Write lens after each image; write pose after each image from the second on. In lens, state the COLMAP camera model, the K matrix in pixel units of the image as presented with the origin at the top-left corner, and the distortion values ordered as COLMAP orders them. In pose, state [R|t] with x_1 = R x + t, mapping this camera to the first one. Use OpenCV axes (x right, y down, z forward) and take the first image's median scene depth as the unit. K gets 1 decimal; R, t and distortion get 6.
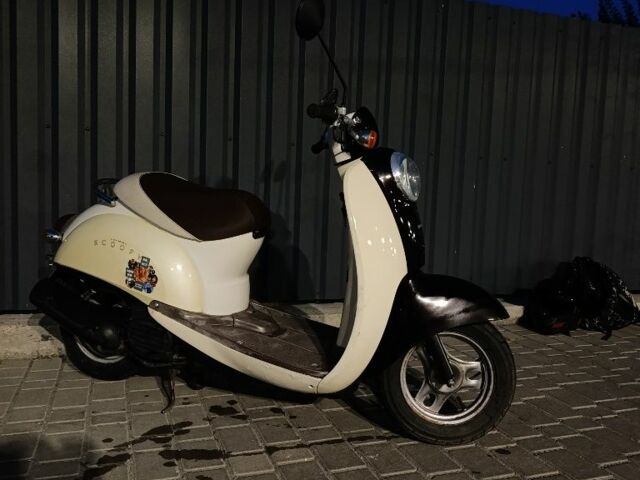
lens RADIAL K [[581.9, 0, 320.0], [0, 581.9, 240.0], [0, 0, 1]] dist [0.006491, -0.014956]
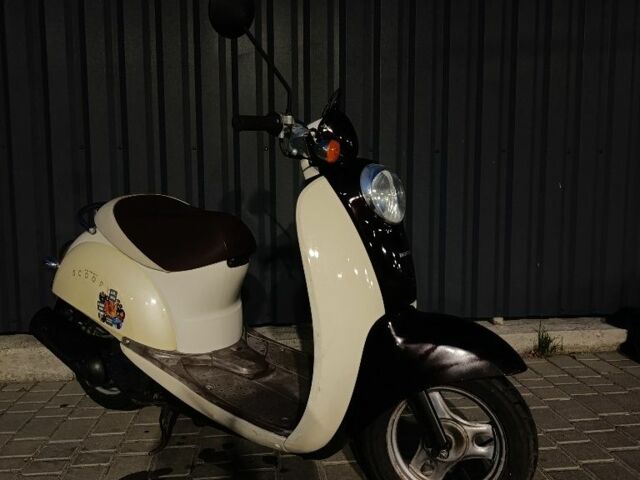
lens RADIAL K [[583.4, 0, 320.5], [0, 583.4, 242.3], [0, 0, 1]] dist [0.004852, -0.020868]
pose [[0.970288, -0.017105, -0.241348, 0.241568], [0.019810, 0.999765, 0.008788, -0.047610], [0.241141, -0.013308, 0.970399, 0.181624]]
